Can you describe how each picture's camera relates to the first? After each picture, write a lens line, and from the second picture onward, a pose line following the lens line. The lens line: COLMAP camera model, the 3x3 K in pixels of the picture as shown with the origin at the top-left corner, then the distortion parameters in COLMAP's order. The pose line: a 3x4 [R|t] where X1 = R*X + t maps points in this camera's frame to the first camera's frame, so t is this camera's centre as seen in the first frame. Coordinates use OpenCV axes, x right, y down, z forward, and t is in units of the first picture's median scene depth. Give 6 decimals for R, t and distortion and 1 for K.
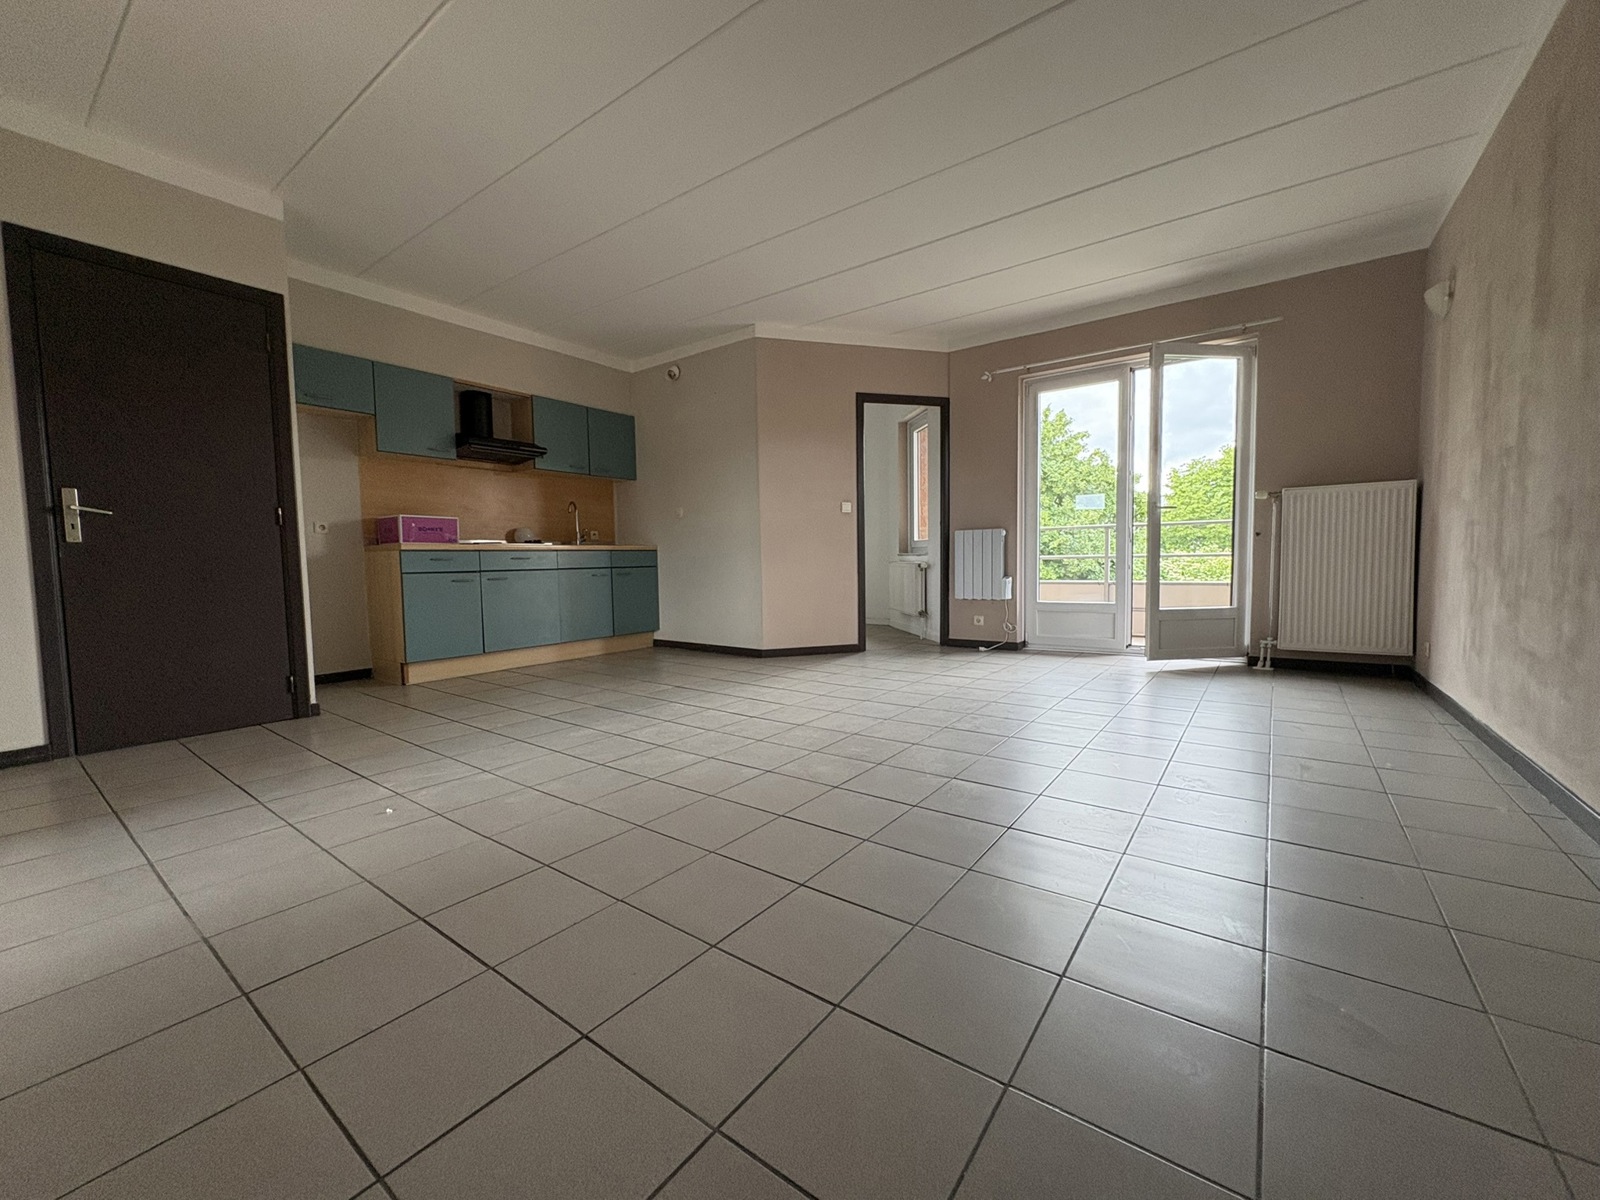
lens RADIAL K [[635.2, 0, 796.5], [0, 635.2, 600.2], [0, 0, 1]] dist [-0.001884, 0.000689]
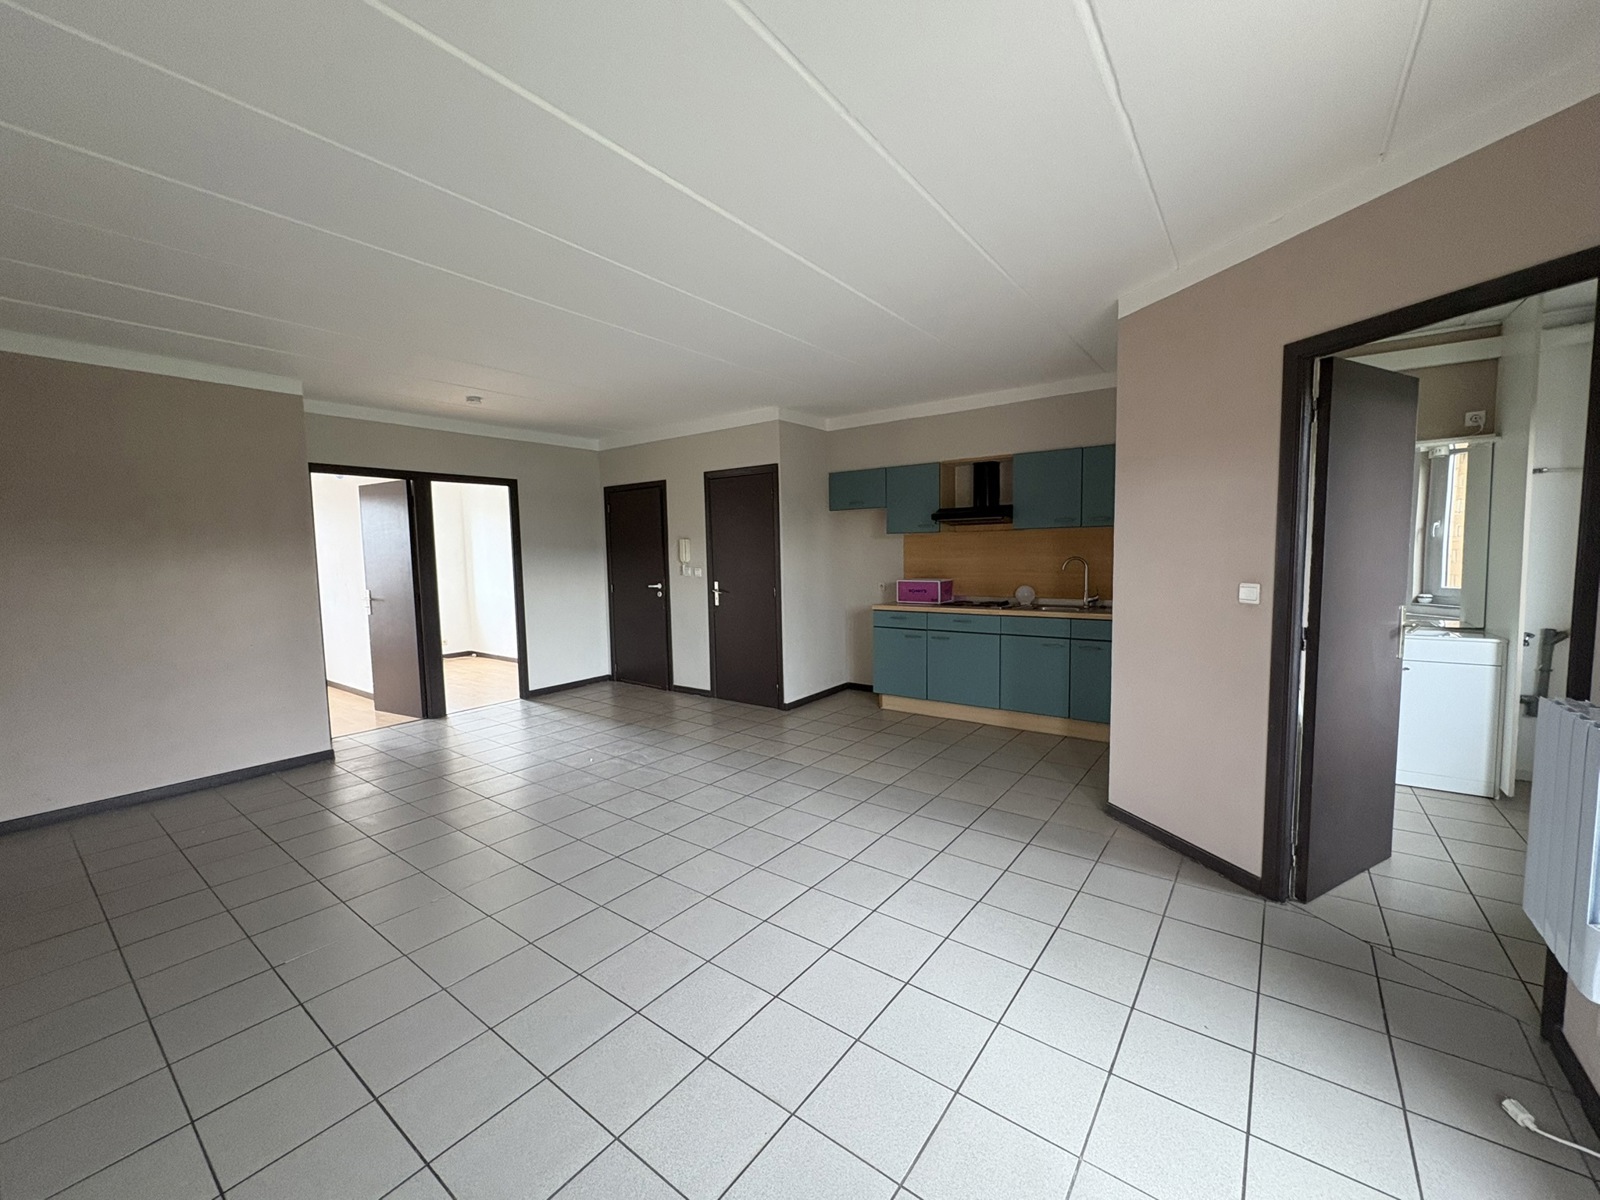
lens RADIAL K [[635.2, 0, 806.5], [0, 635.2, 595.1], [0, 0, 1]] dist [-0.001884, 0.000689]
pose [[-0.002662, 0.087488, -0.996162, 0.585457], [-0.045649, 0.995116, 0.087518, -0.179151], [0.998954, 0.045707, 0.001345, 0.691672]]
